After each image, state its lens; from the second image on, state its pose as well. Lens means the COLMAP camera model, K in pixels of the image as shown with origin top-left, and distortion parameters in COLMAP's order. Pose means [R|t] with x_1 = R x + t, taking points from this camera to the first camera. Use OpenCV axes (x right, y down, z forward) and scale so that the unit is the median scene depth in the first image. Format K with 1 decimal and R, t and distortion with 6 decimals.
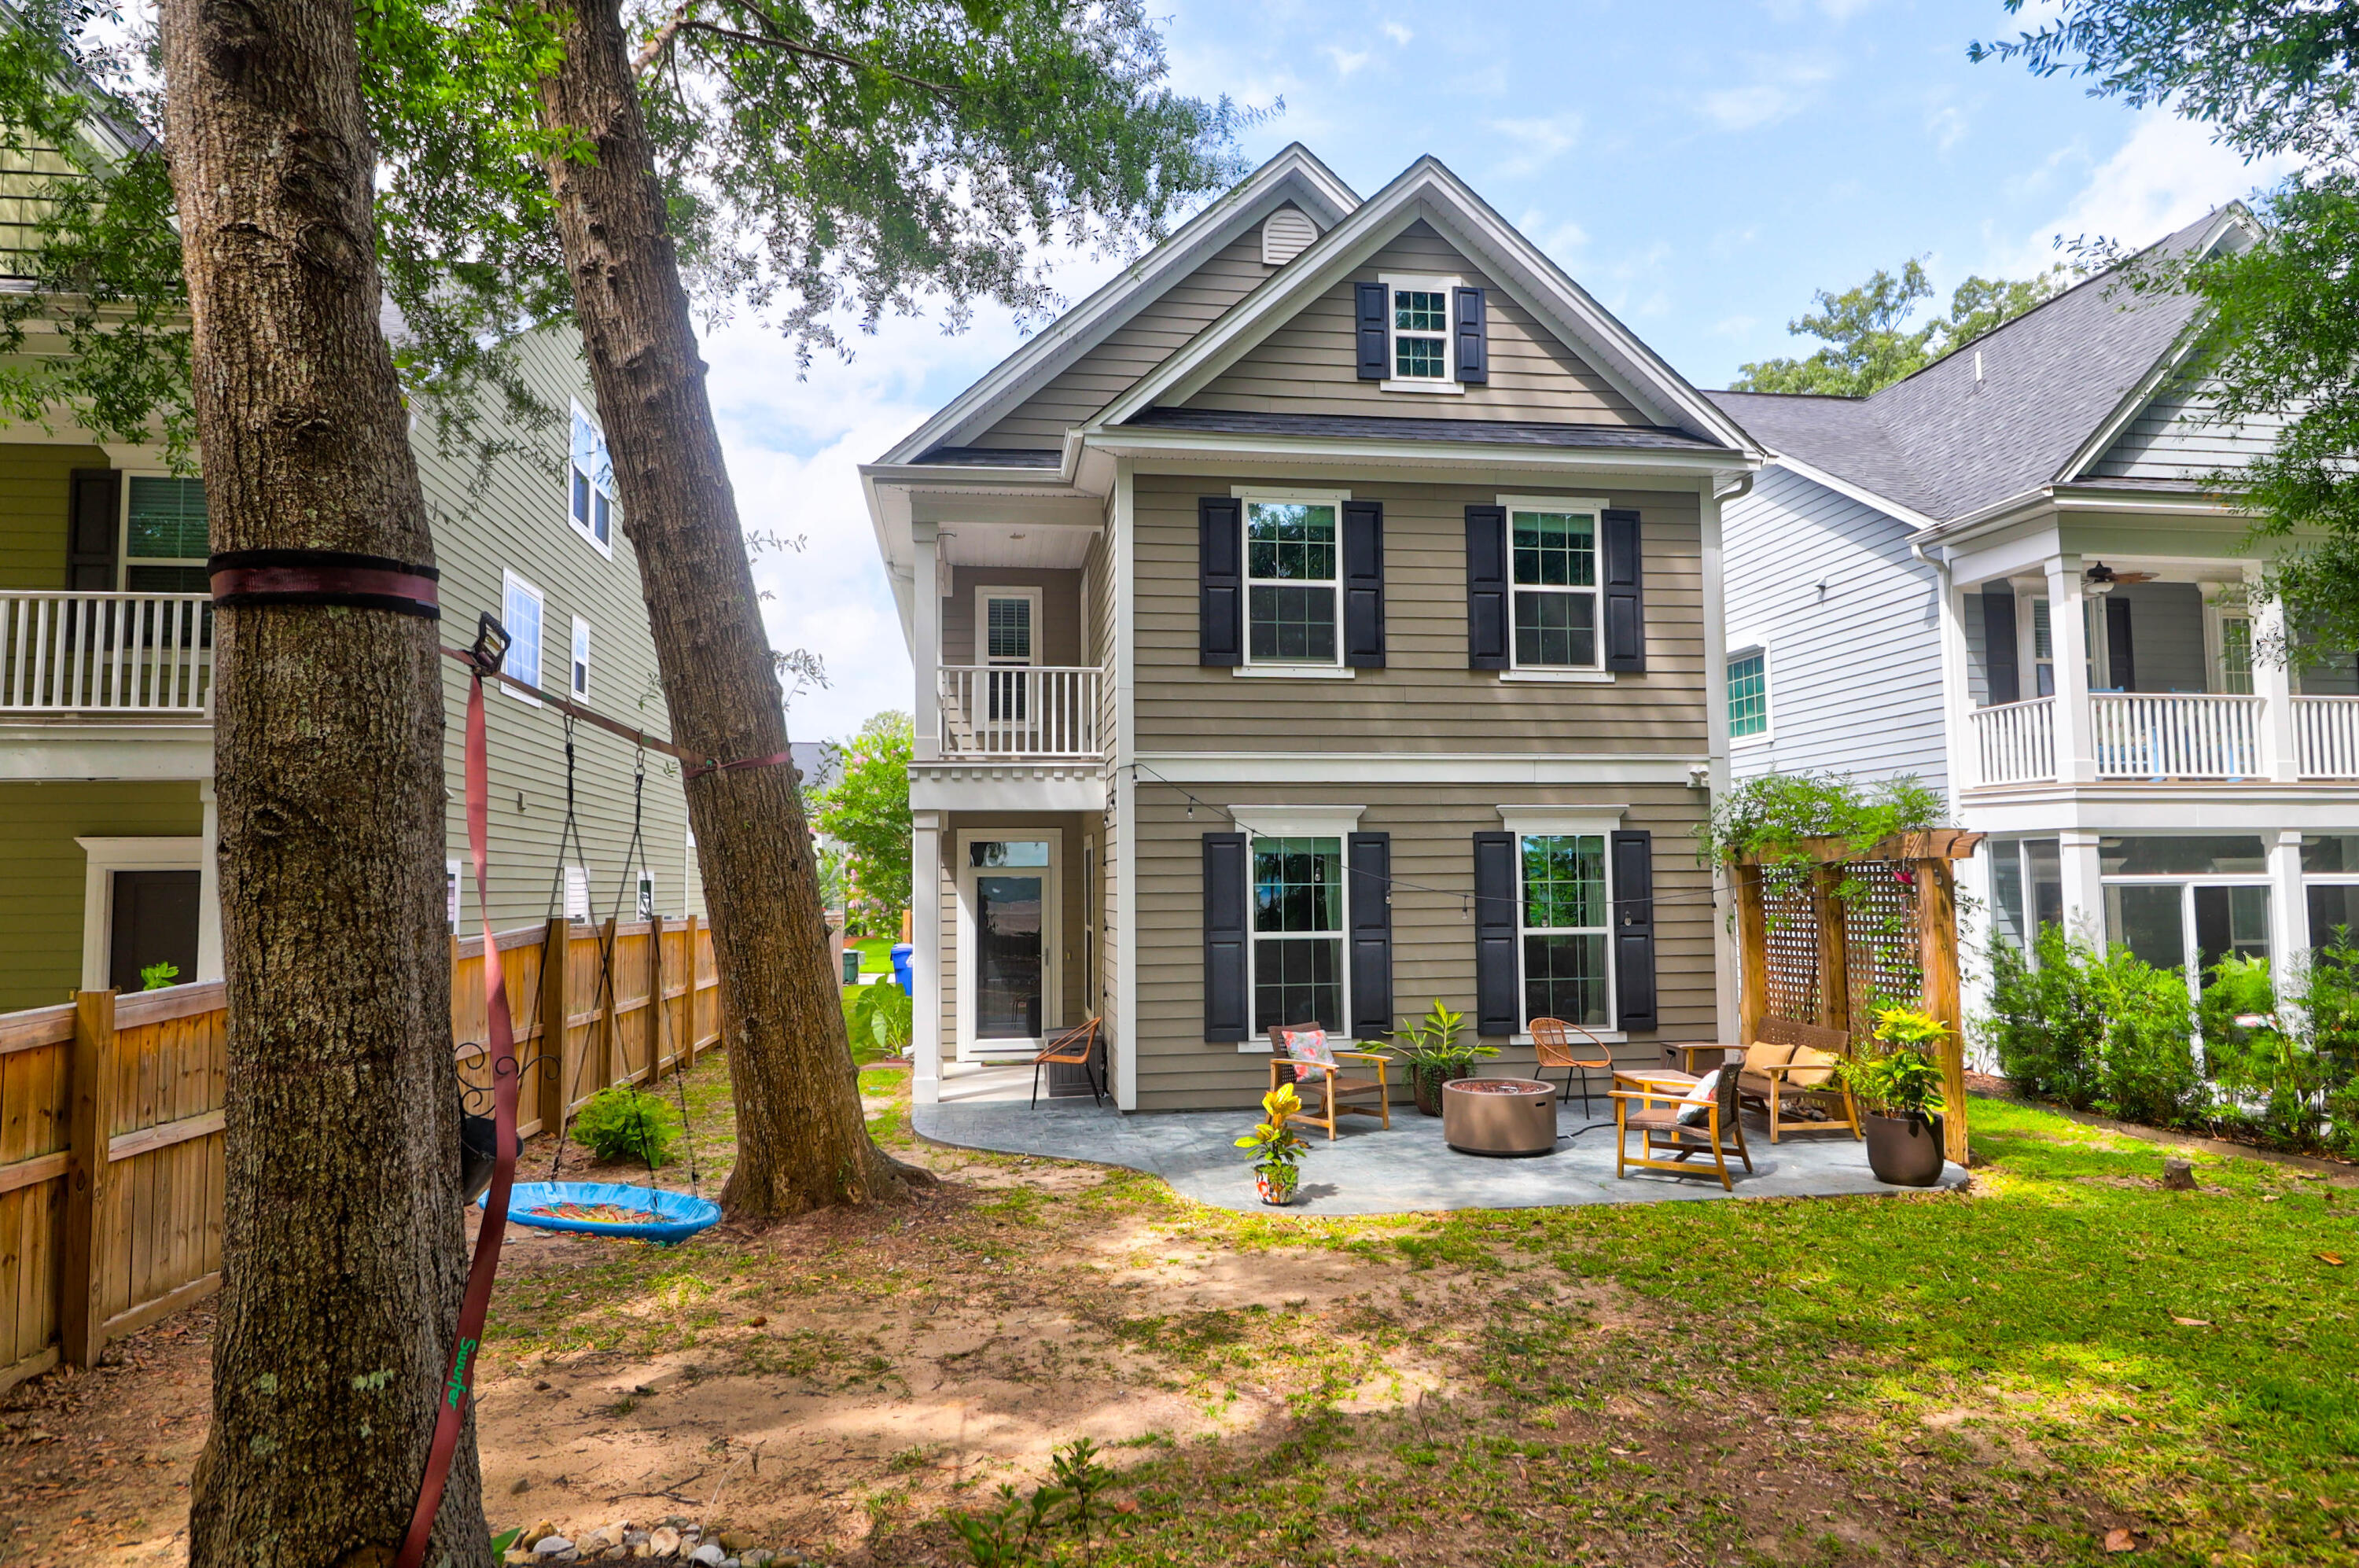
lens RADIAL K [[1421.0, 0, 1185.2], [0, 1421.0, 784.7], [0, 0, 1]] dist [-0.001491, -0.002540]
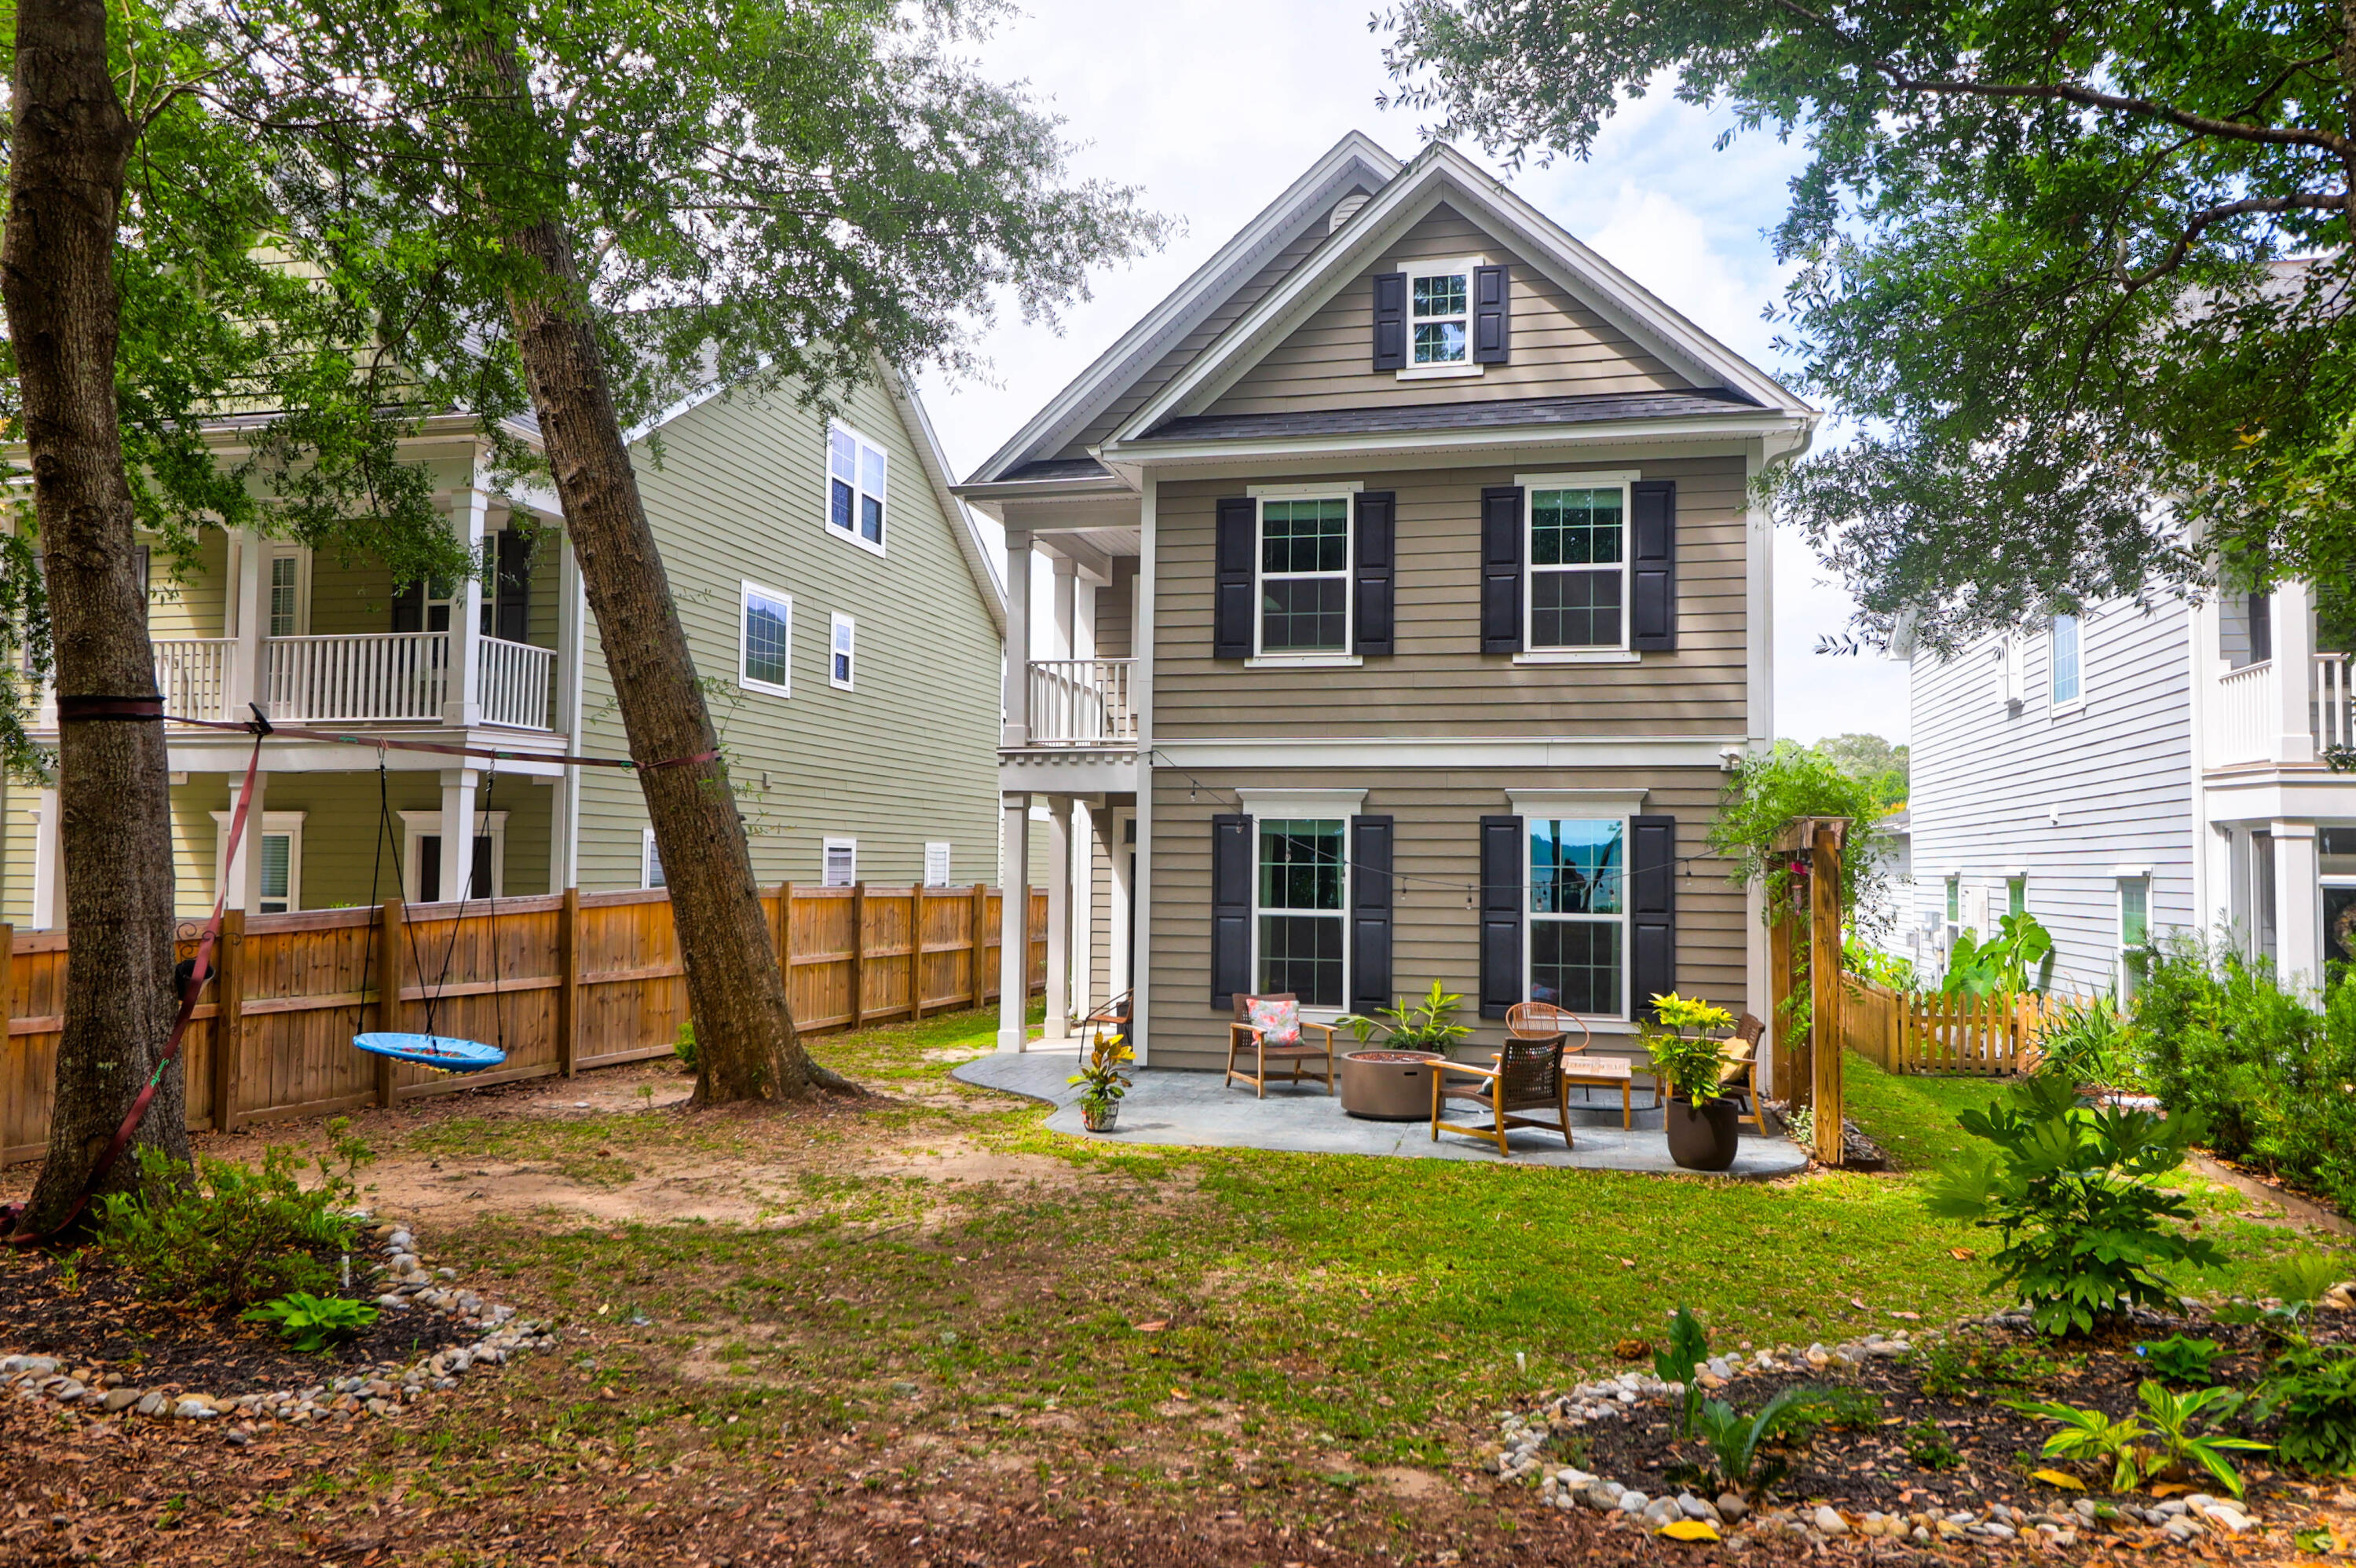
lens RADIAL K [[1698.0, 0, 1173.4], [0, 1698.0, 781.8], [0, 0, 1]] dist [0.000924, 0.001877]
pose [[0.924584, 0.001881, -0.380974, 0.454379], [0.006503, 0.999764, 0.020719, -0.016777], [0.380923, -0.021634, 0.924354, -0.188370]]
